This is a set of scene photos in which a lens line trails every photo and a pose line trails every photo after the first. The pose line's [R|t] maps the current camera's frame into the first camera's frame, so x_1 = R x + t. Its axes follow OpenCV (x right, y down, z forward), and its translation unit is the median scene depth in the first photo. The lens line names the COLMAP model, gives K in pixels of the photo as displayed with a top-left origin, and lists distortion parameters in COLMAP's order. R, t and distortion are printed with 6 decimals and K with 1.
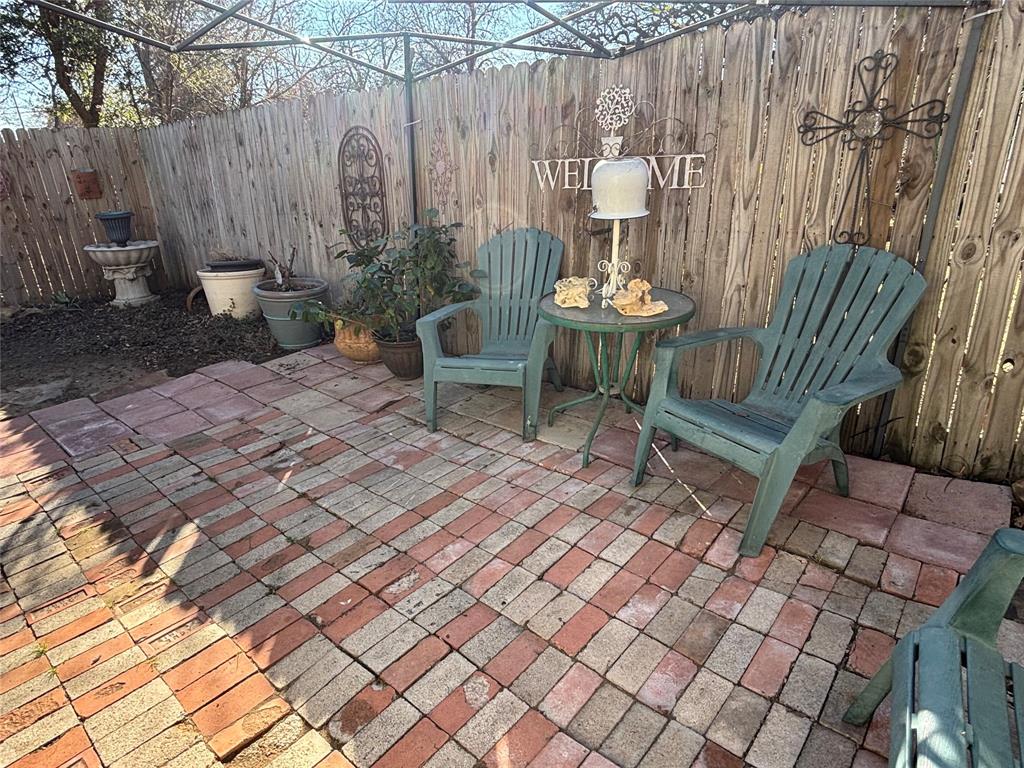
lens RADIAL K [[592.2, 0, 512.5], [0, 592.2, 383.7], [0, 0, 1]] dist [0.013538, -0.006603]
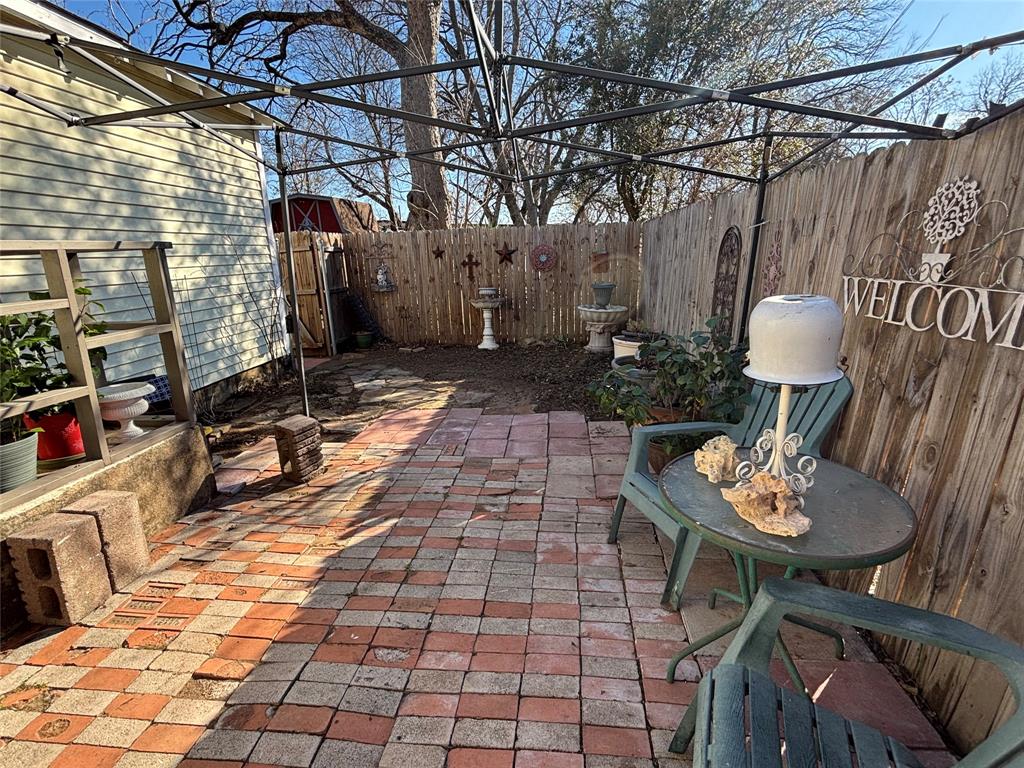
lens RADIAL K [[509.9, 0, 512.0], [0, 509.9, 387.0], [0, 0, 1]] dist [-0.006610, -0.000910]
pose [[0.577315, 0.239998, -0.780454, 0.368871], [-0.295194, 0.952524, 0.074552, -0.178368], [0.761293, 0.187346, 0.620753, 0.323218]]
